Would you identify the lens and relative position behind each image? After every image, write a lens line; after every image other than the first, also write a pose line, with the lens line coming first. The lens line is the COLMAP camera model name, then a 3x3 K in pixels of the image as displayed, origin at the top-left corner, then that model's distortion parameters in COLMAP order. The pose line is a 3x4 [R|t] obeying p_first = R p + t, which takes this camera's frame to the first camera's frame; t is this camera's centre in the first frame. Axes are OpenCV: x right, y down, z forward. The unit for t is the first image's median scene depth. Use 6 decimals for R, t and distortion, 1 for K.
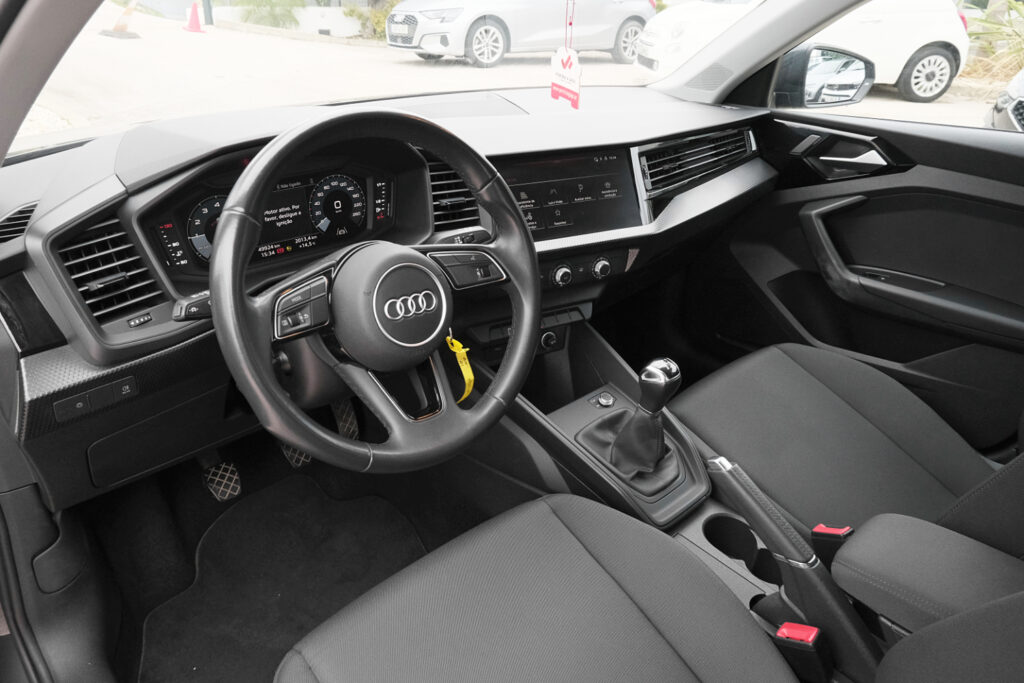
lens RADIAL K [[713.6, 0, 511.5], [0, 713.6, 351.9], [0, 0, 1]] dist [-0.010524, -0.005221]
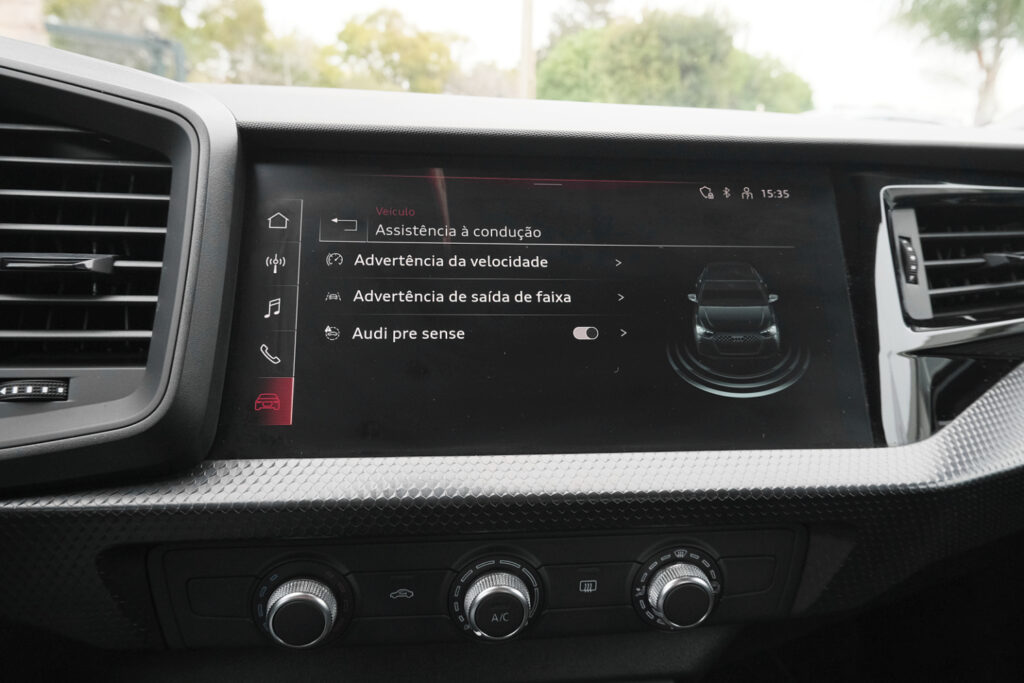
lens RADIAL K [[742.2, 0, 507.6], [0, 742.2, 335.5], [0, 0, 1]] dist [-0.013373, 0.047161]
pose [[0.927166, 0.098287, -0.361528, 0.155625], [-0.180281, 0.962953, -0.200551, -0.141089], [0.328422, 0.251121, 0.910537, 0.715653]]
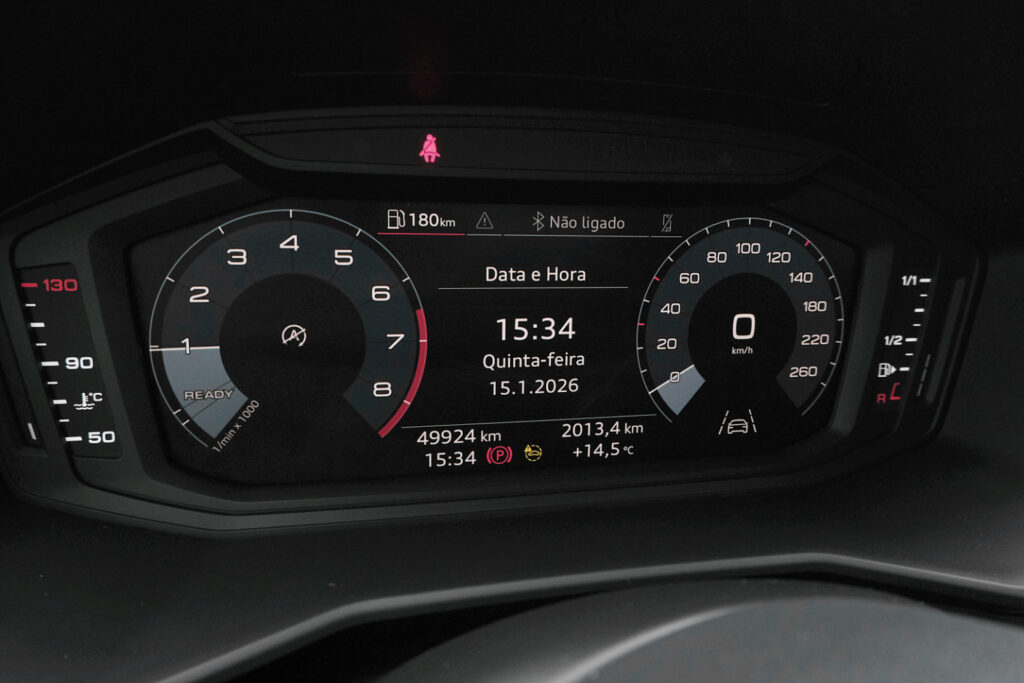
lens RADIAL K [[742.2, 0, 513.5], [0, 742.2, 340.6], [0, 0, 1]] dist [-0.013373, 0.047161]
pose [[0.879534, 0.136050, -0.455972, -0.162114], [-0.245098, 0.950887, -0.189054, -0.107218], [0.407857, 0.278037, 0.869683, 0.609946]]
